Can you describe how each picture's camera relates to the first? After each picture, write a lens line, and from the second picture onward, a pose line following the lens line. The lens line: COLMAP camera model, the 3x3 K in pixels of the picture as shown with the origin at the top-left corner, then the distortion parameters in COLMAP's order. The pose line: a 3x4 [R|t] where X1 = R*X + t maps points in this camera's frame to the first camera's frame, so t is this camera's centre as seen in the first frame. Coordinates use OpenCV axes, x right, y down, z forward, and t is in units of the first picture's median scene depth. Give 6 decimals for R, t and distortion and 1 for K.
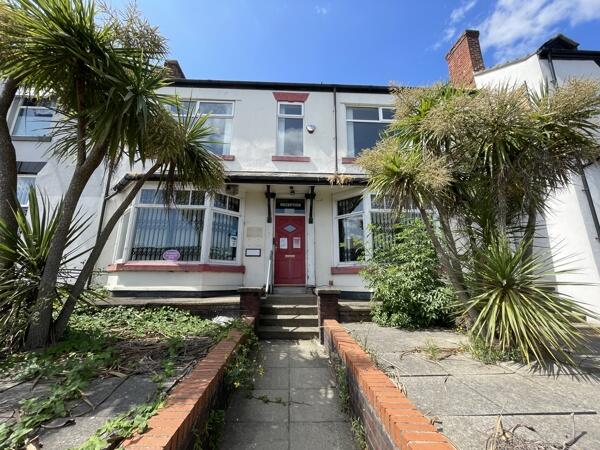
lens RADIAL K [[243.0, 0, 297.7], [0, 243.0, 224.6], [0, 0, 1]] dist [-0.015072, 0.000193]
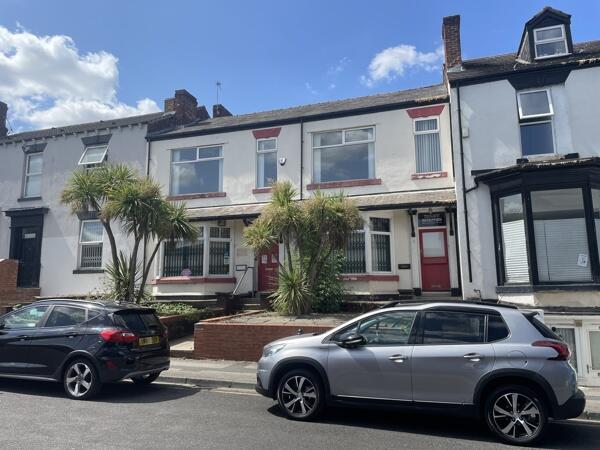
lens RADIAL K [[454.9, 0, 301.8], [0, 454.9, 224.5], [0, 0, 1]] dist [0.013027, -0.031626]
pose [[0.937511, -0.065353, -0.341764, 1.088109], [0.091383, 0.993970, 0.060610, -0.264488], [0.335742, -0.088054, 0.937829, -1.325420]]
